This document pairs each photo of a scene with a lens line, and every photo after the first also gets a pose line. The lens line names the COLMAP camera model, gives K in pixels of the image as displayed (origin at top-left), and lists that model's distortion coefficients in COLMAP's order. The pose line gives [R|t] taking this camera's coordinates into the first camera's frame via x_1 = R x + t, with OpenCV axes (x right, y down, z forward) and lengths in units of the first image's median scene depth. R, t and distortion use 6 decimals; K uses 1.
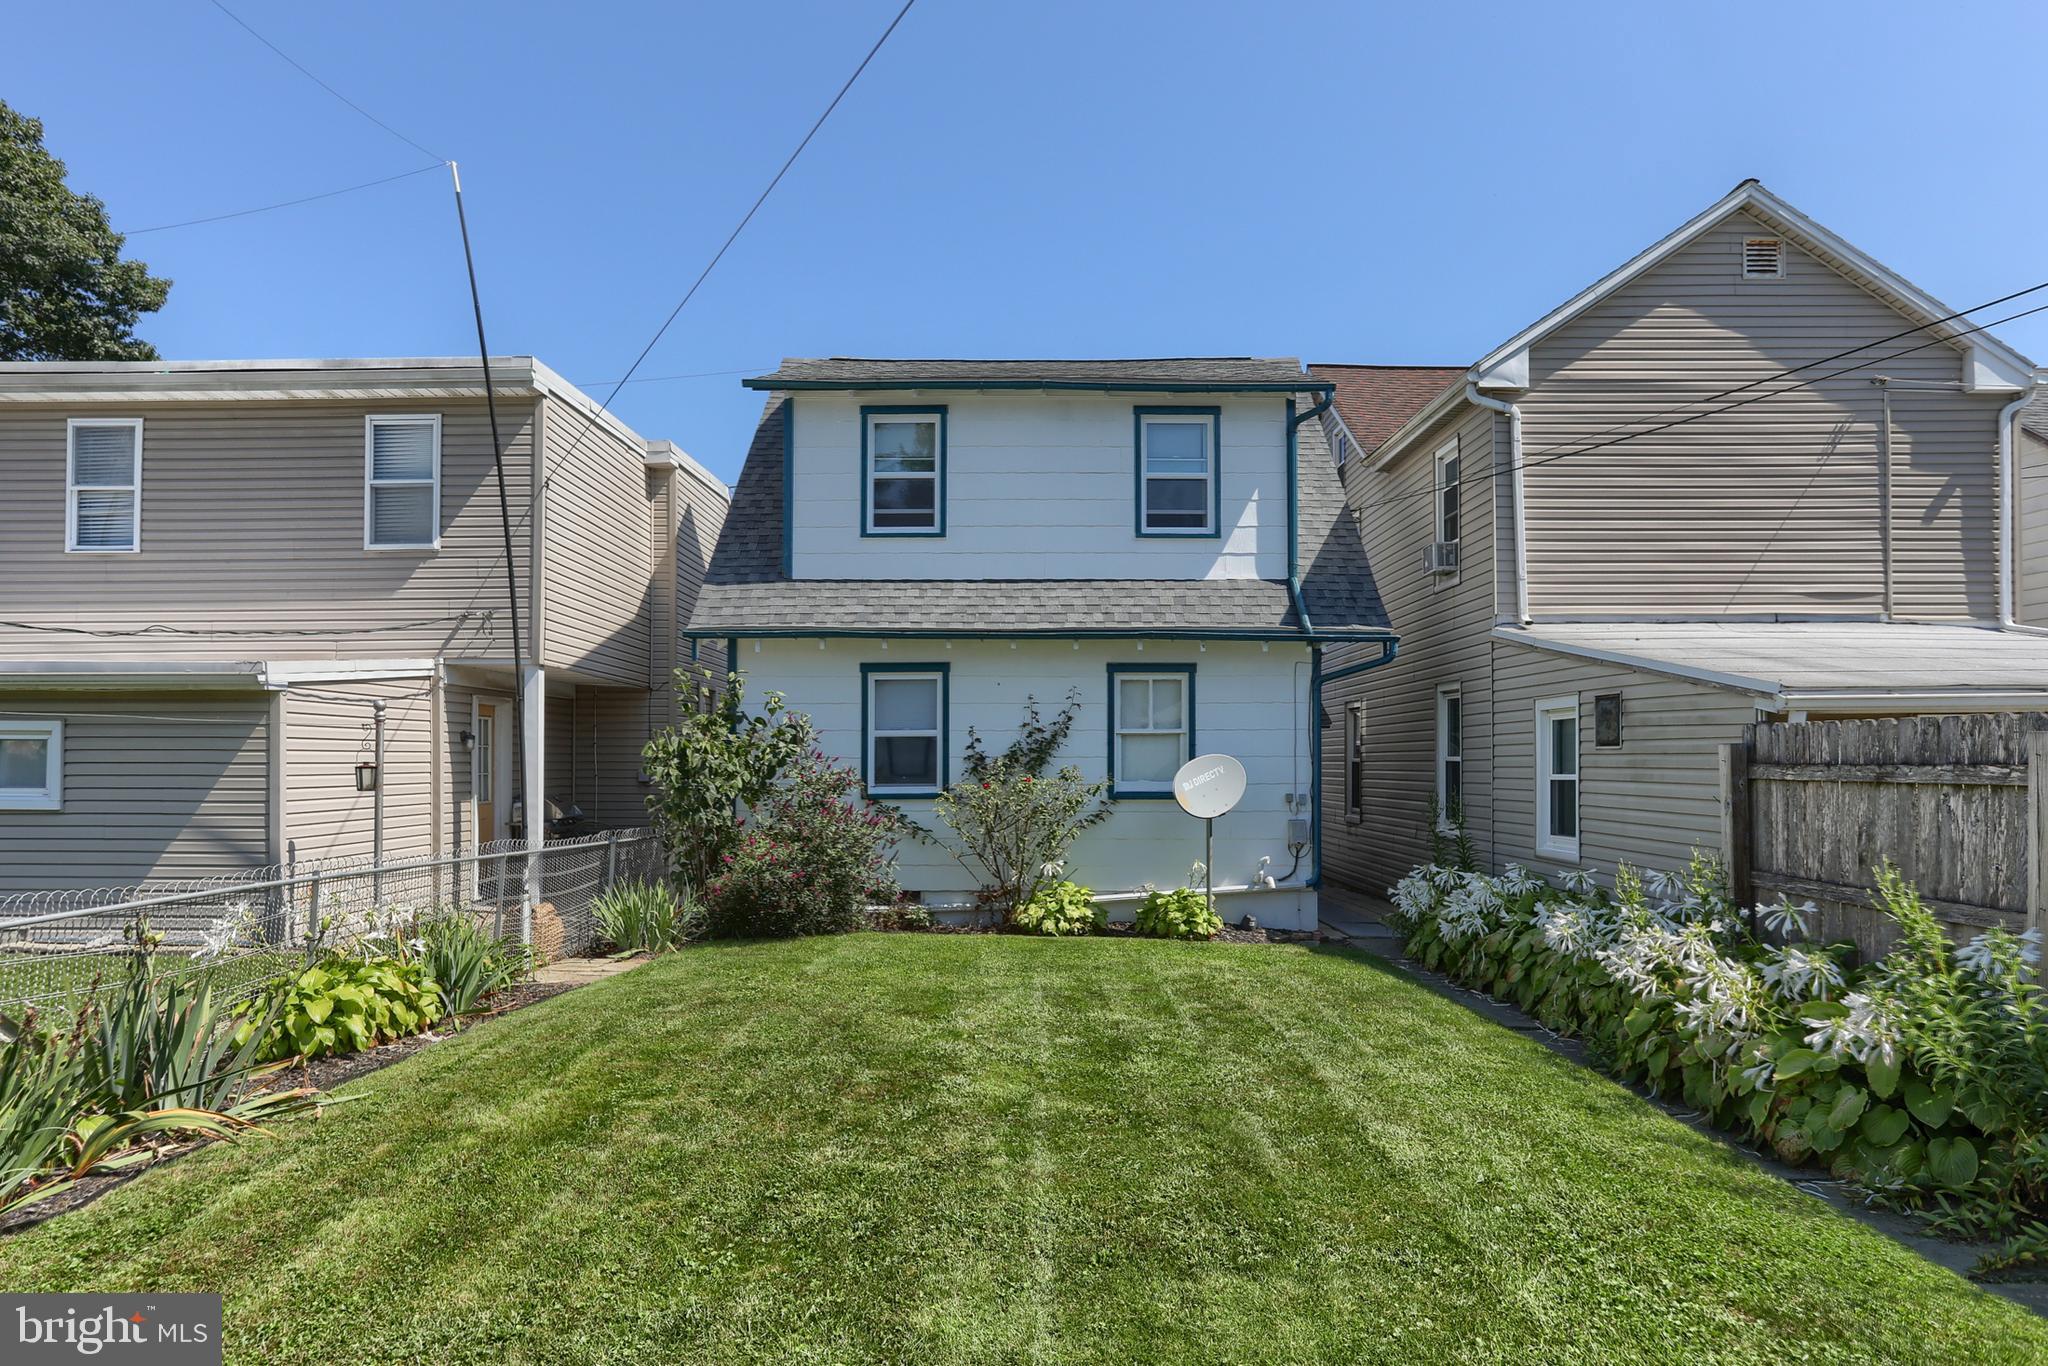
lens RADIAL K [[1289.2, 0, 1029.1], [0, 1289.2, 680.7], [0, 0, 1]] dist [-0.047324, 0.036551]
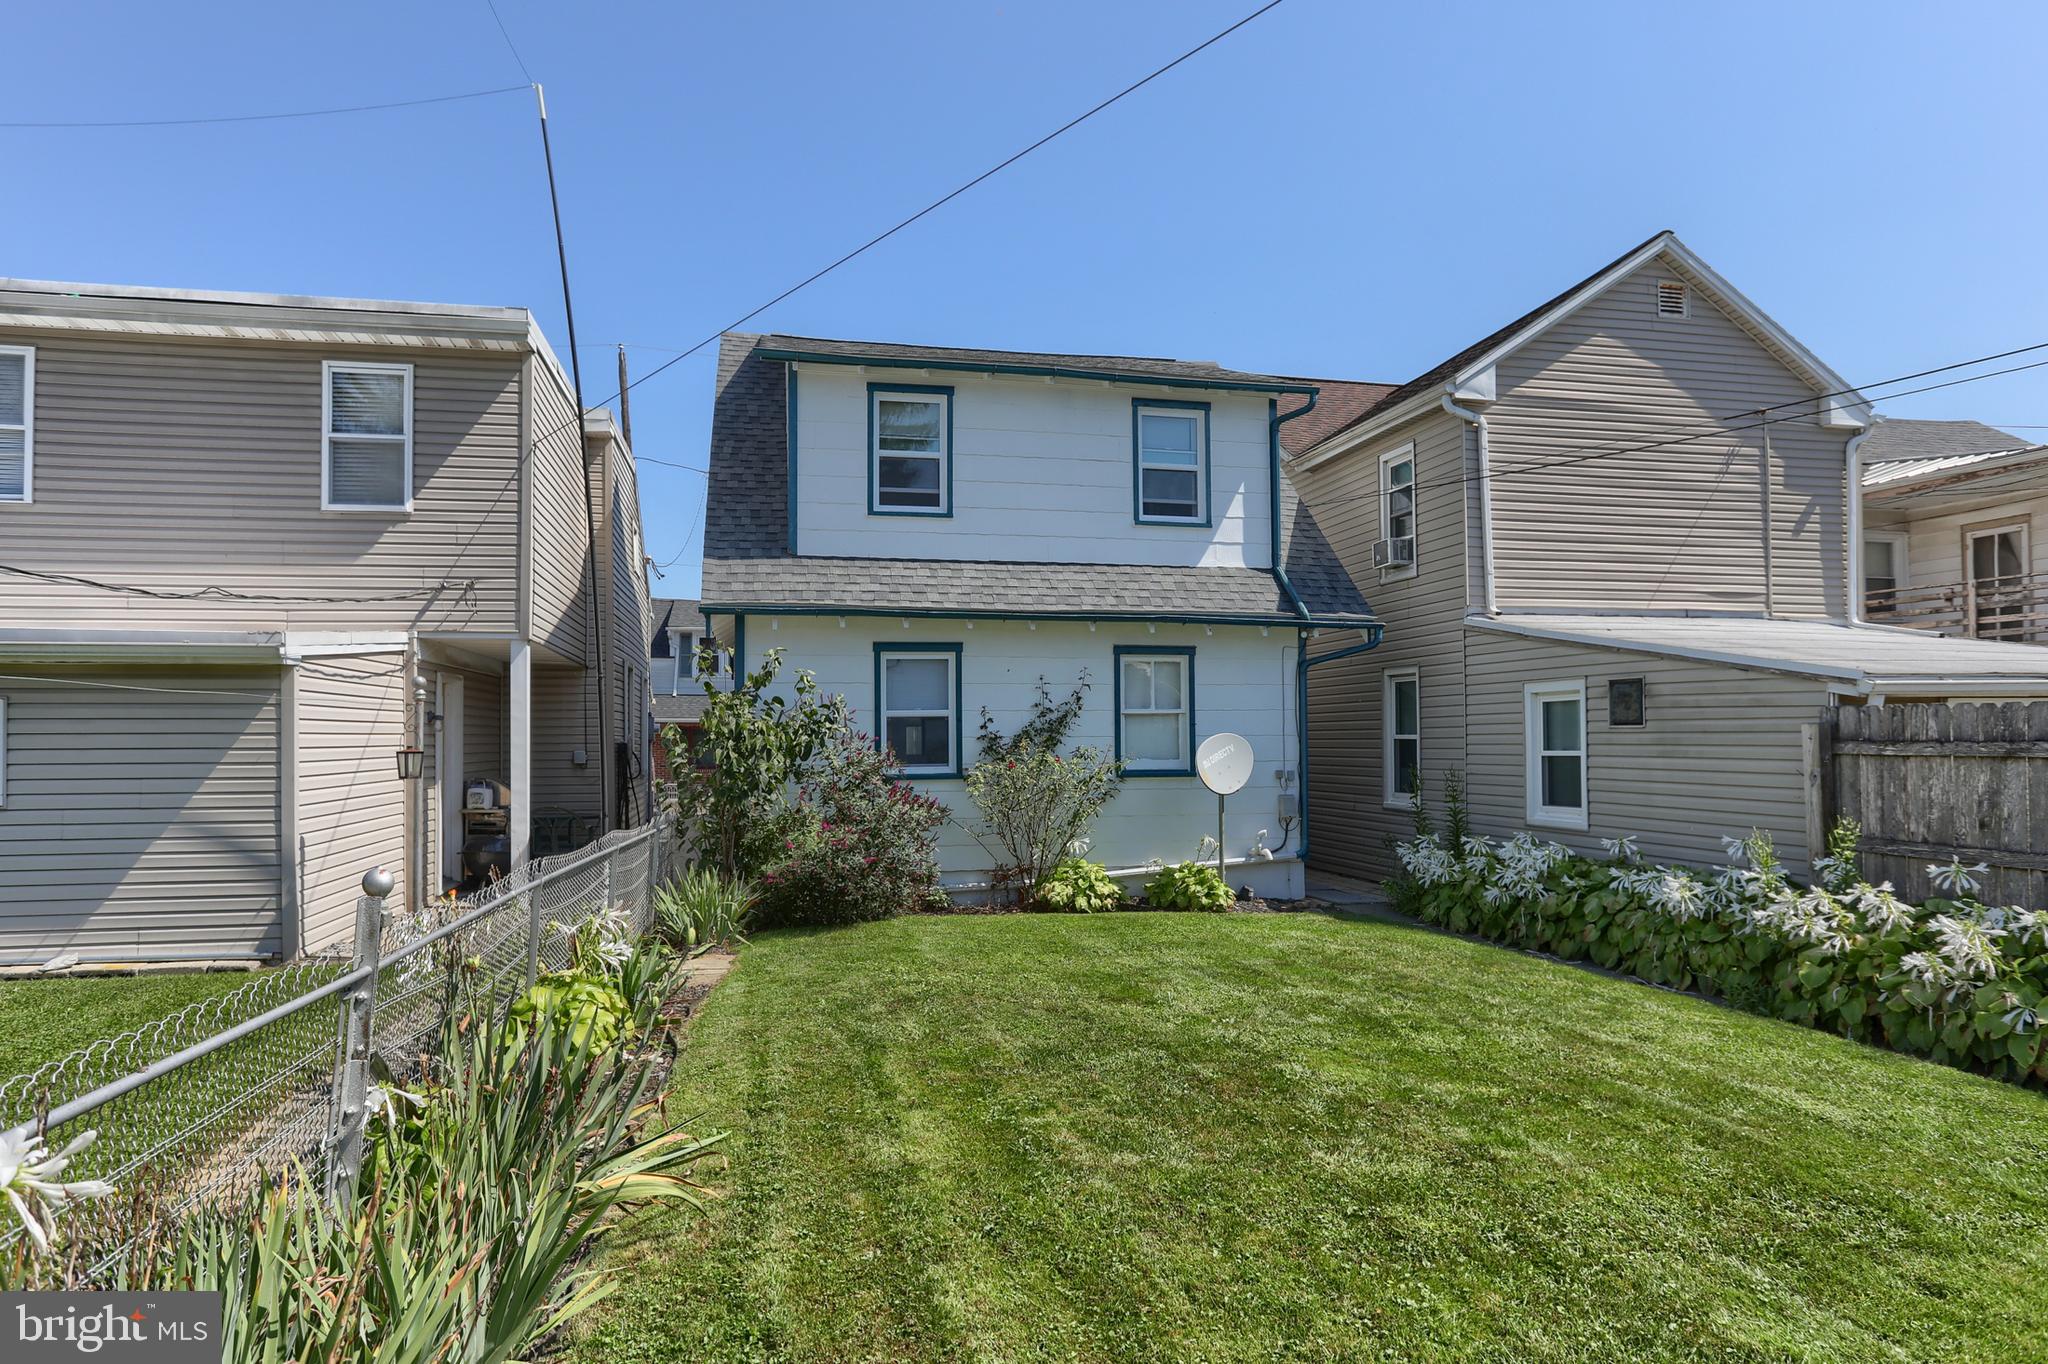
lens RADIAL K [[1212.8, 0, 1030.5], [0, 1212.8, 659.3], [0, 0, 1]] dist [-0.052872, 0.040303]
pose [[0.976653, 0.009634, 0.214608, -0.216748], [-0.008997, 0.999952, -0.003943, 0.001879], [-0.214636, 0.001920, 0.976692, 0.069191]]
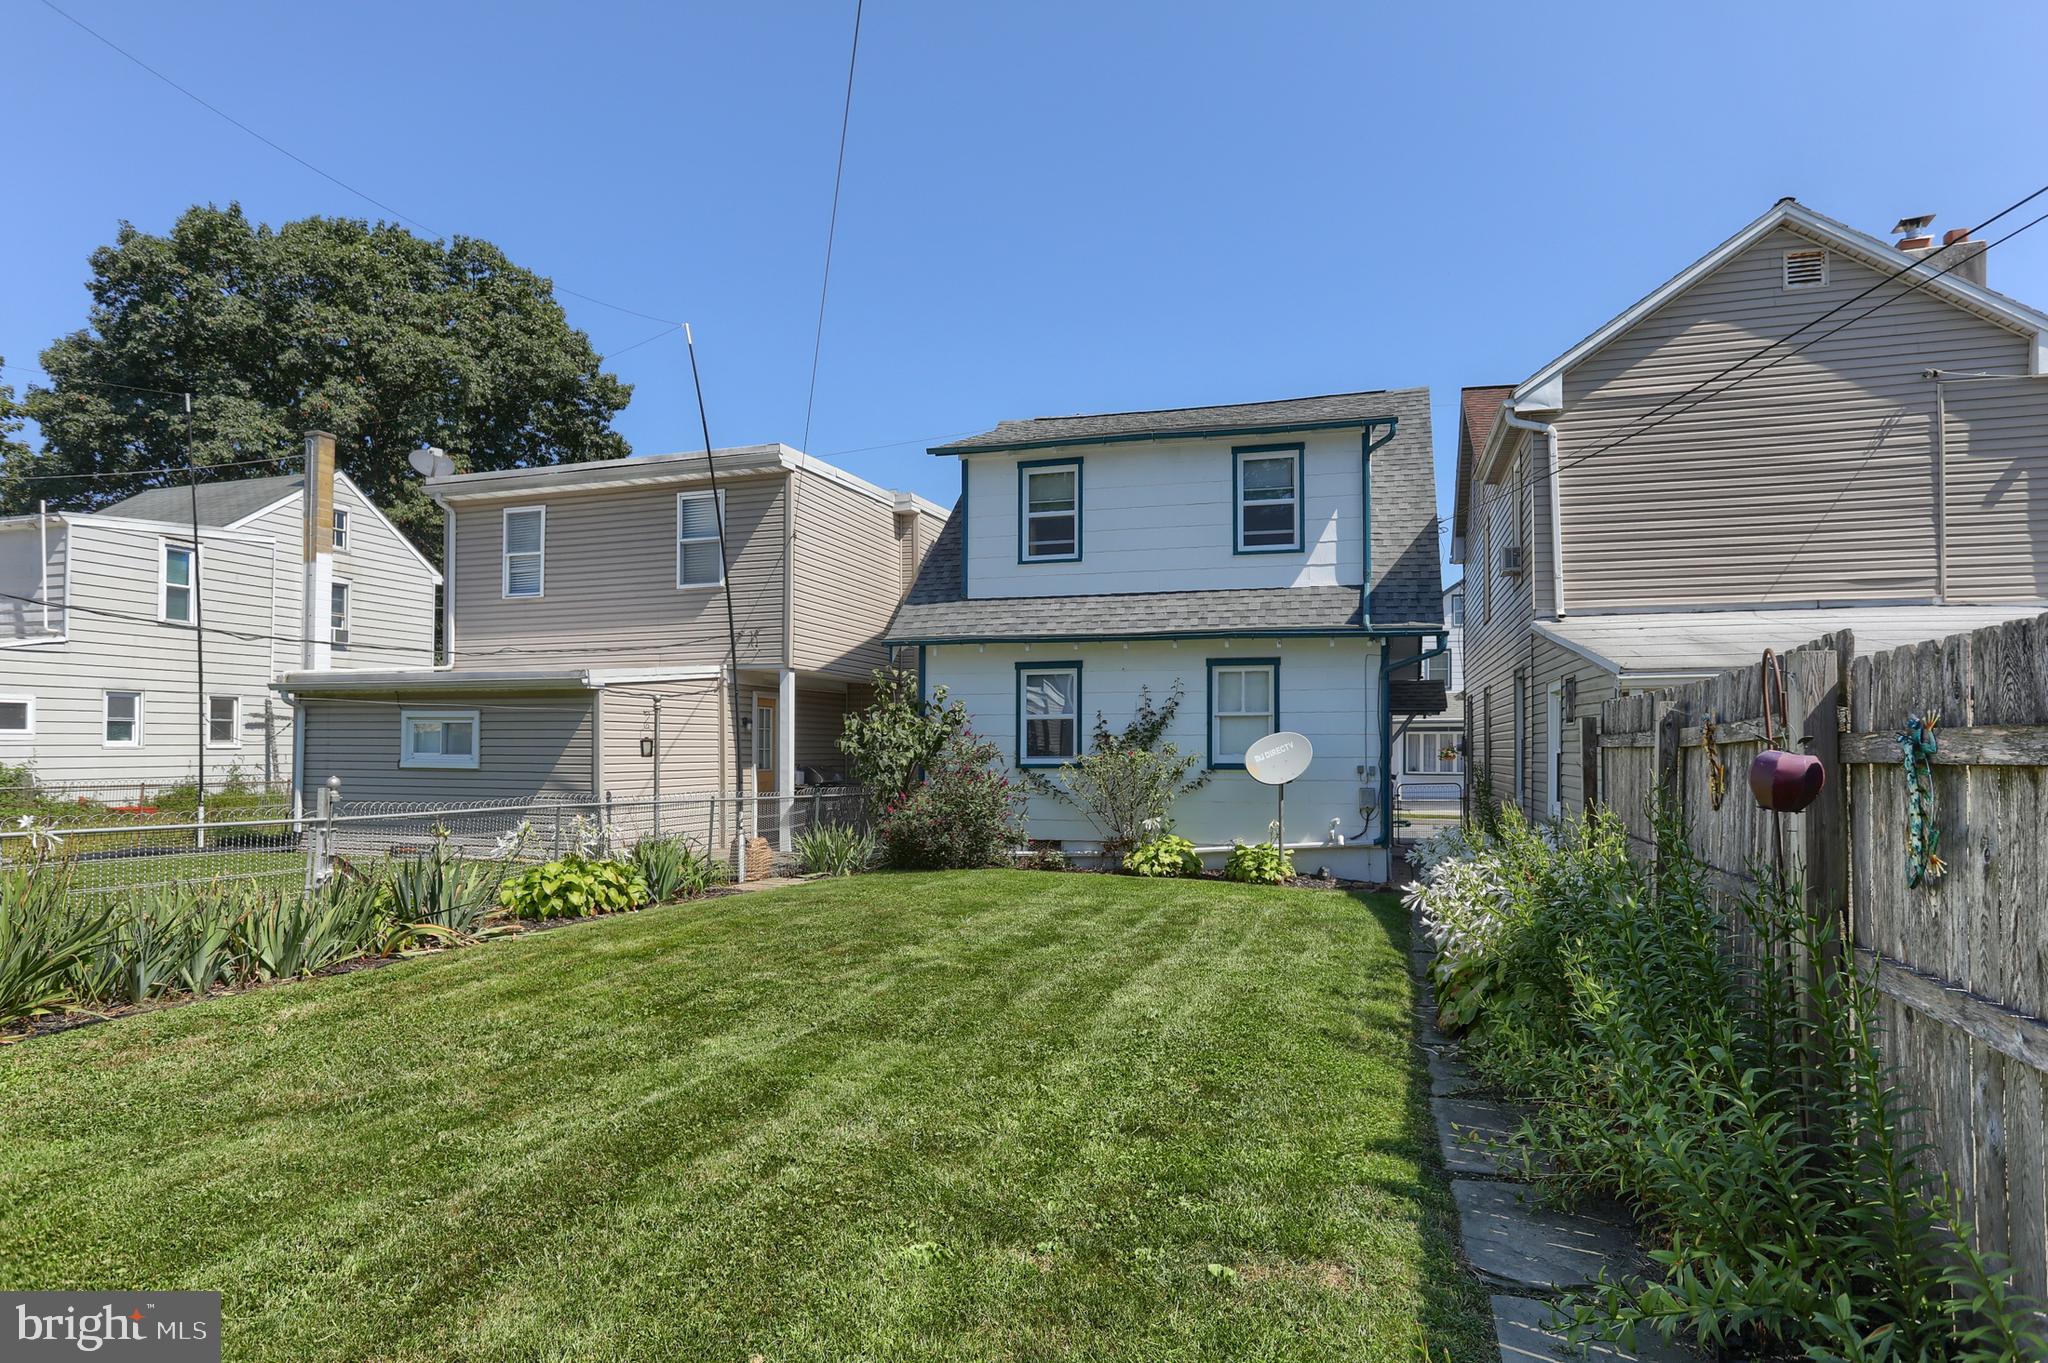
lens RADIAL K [[1149.2, 0, 1023.2], [0, 1149.2, 673.7], [0, 0, 1]] dist [-0.054708, 0.036106]
pose [[0.956442, -0.016244, -0.291472, 0.216543], [0.015577, 0.999868, -0.004608, 0.002996], [0.291508, -0.000133, 0.956568, -0.099494]]
